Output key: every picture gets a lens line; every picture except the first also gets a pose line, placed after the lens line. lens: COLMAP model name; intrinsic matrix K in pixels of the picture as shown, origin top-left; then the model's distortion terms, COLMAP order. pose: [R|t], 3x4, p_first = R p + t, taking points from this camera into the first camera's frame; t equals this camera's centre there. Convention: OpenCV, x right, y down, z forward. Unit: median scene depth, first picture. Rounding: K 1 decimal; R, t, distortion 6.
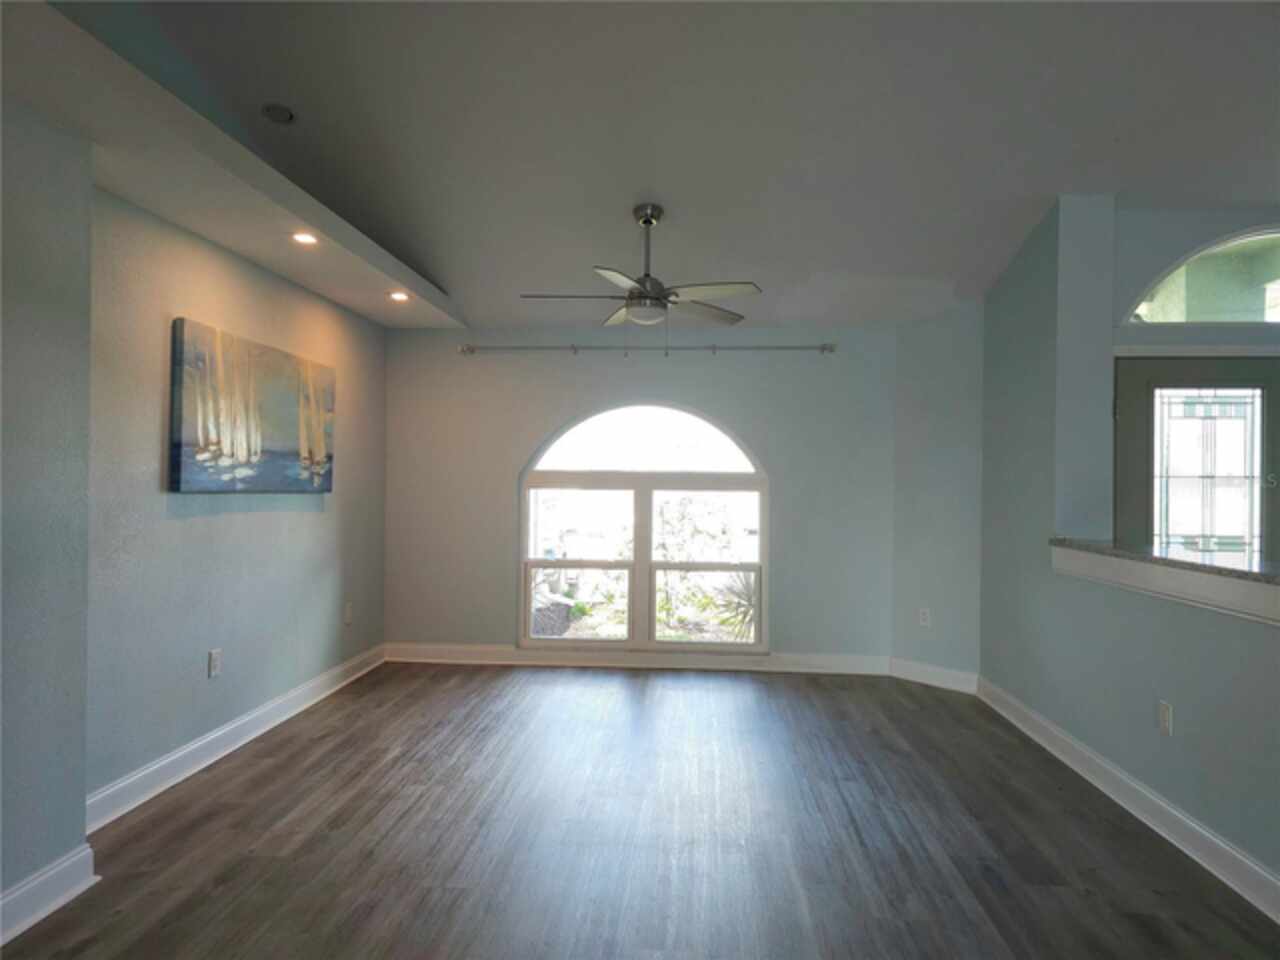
lens RADIAL K [[850.7, 0, 640.0], [0, 850.7, 480.0], [0, 0, 1]] dist [0.000215, -0.004723]
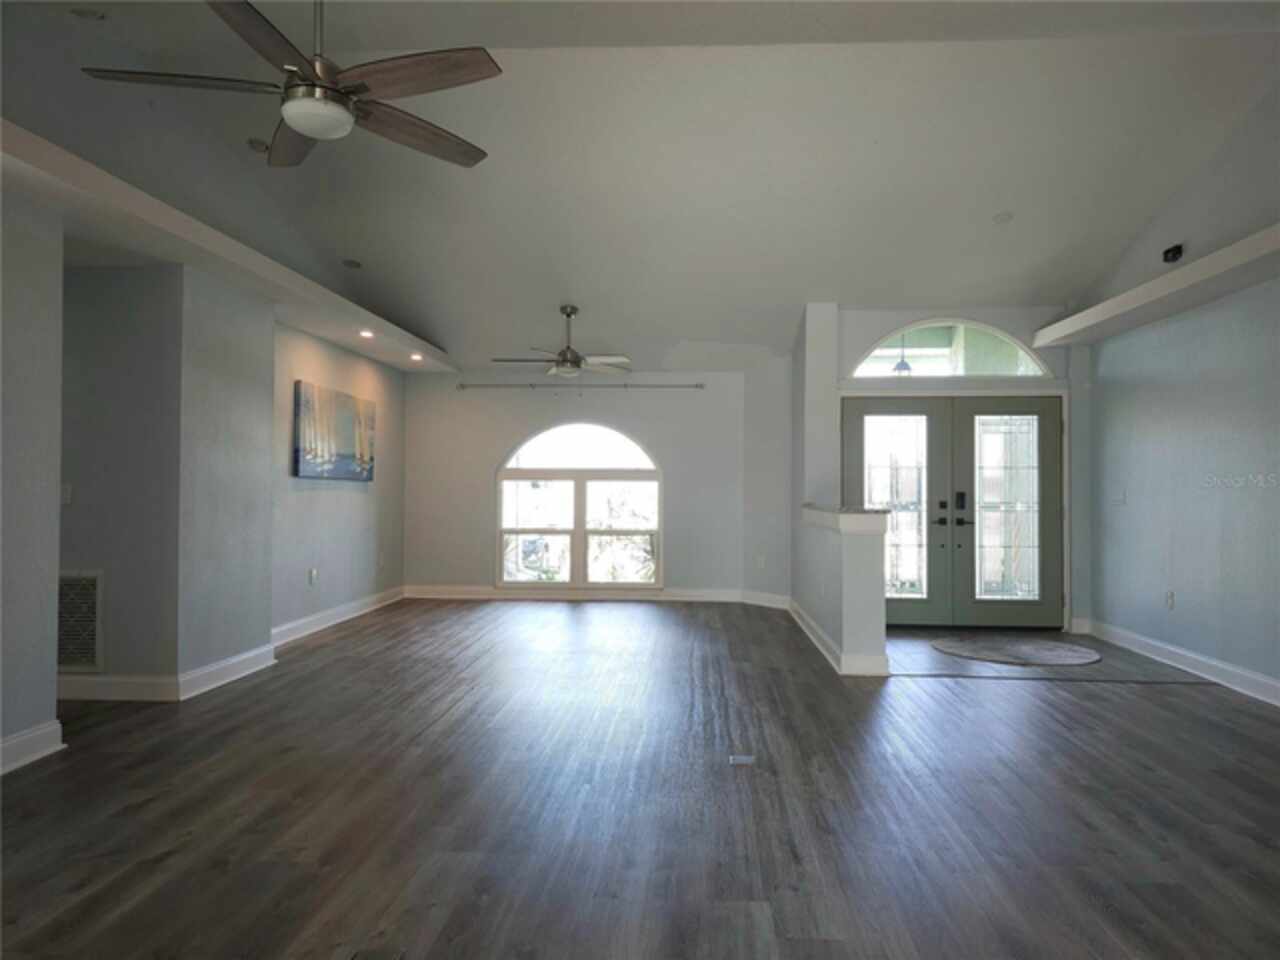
lens RADIAL K [[841.3, 0, 654.8], [0, 841.3, 473.0], [0, 0, 1]] dist [0.007699, 0.001968]
pose [[0.999717, -0.004477, 0.023368, 0.121918], [0.004889, 0.999833, -0.017594, 0.029586], [-0.023285, 0.017703, 0.999572, -0.568891]]
